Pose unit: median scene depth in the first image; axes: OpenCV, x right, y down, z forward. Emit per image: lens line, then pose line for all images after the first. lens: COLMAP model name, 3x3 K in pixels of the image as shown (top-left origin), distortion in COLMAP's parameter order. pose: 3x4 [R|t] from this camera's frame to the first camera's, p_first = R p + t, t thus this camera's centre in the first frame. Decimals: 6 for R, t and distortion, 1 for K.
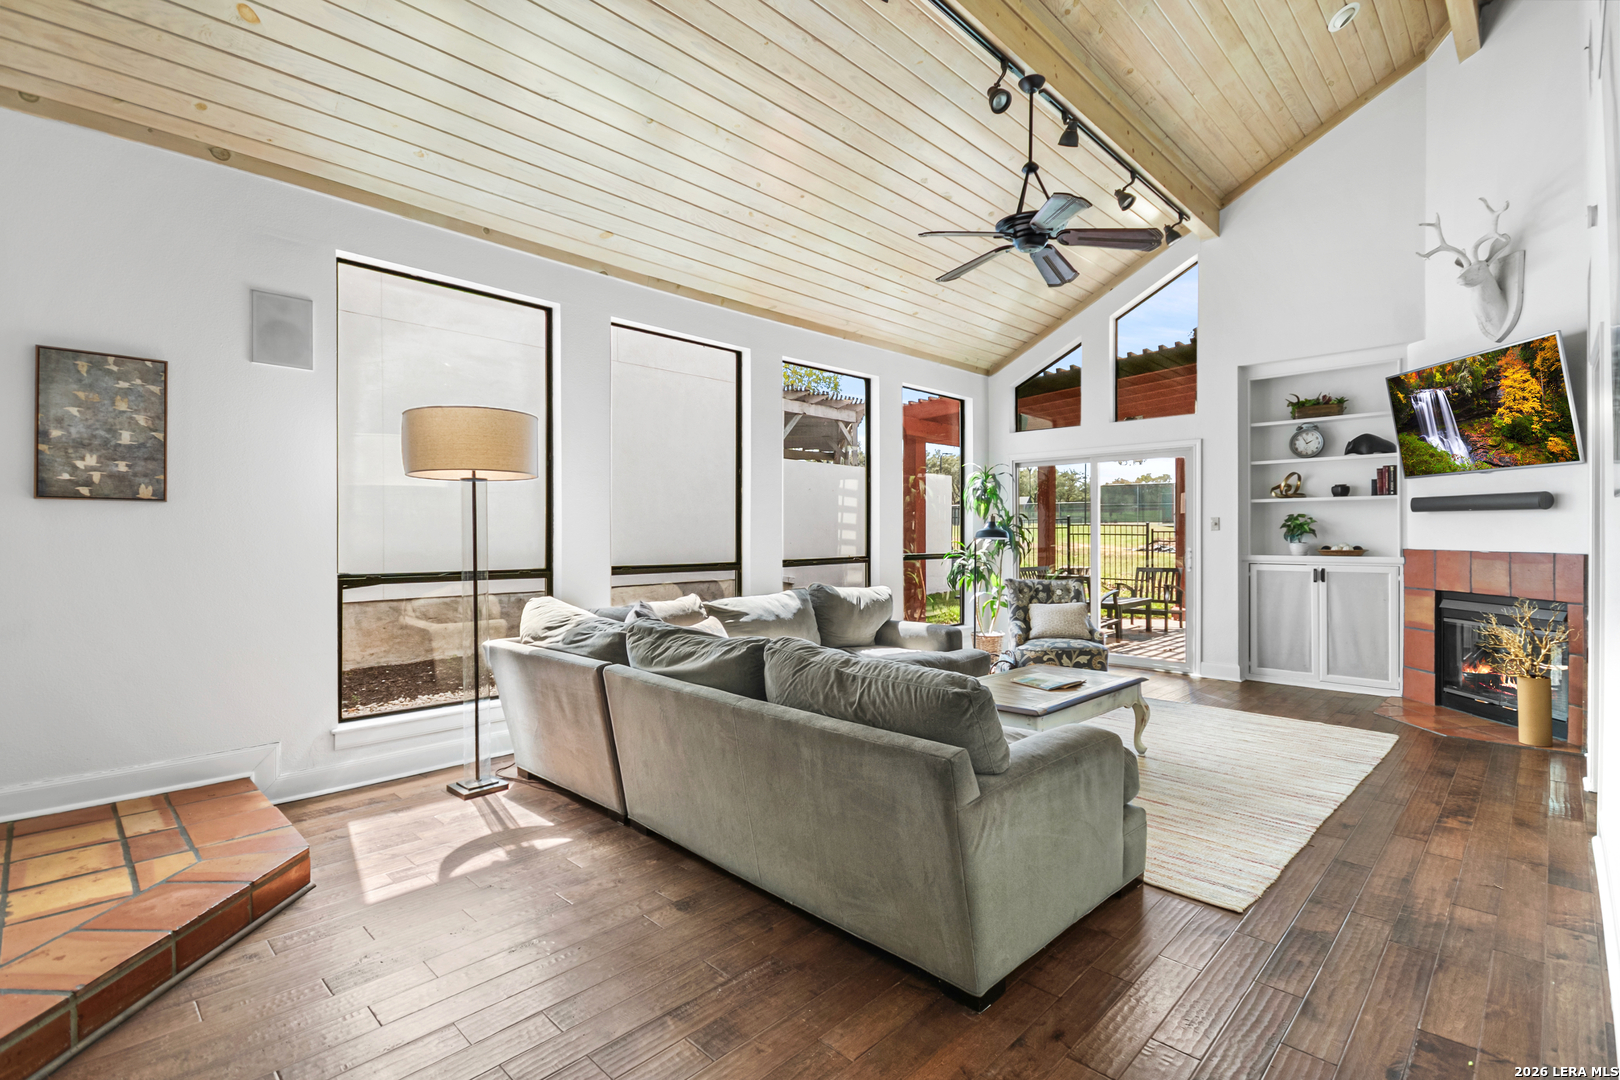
lens RADIAL K [[774.6, 0, 805.6], [0, 774.6, 534.0], [0, 0, 1]] dist [-0.001250, 0.000389]
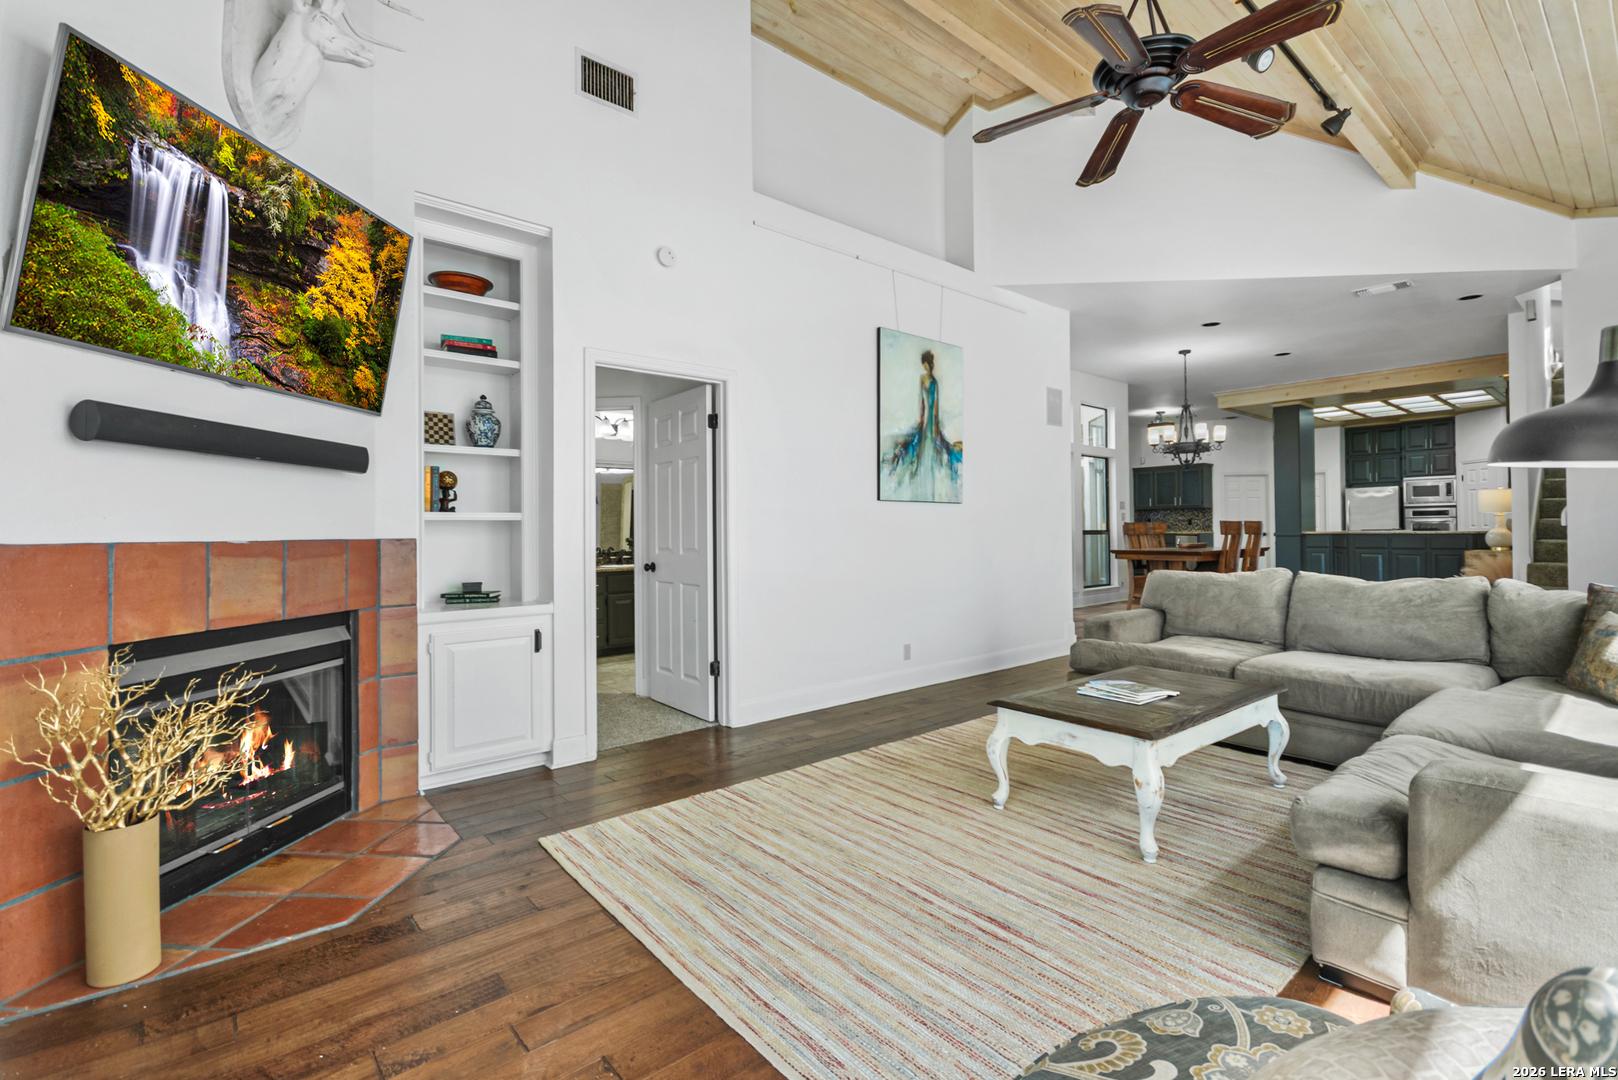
lens RADIAL K [[722.3, 0, 818.6], [0, 722.3, 544.3], [0, 0, 1]] dist [-0.003323, -0.001433]
pose [[-0.993449, 0.007068, 0.114057, 0.392134], [0.009622, 0.999715, 0.021860, 0.017832], [-0.113870, 0.022814, -0.993234, 1.265823]]
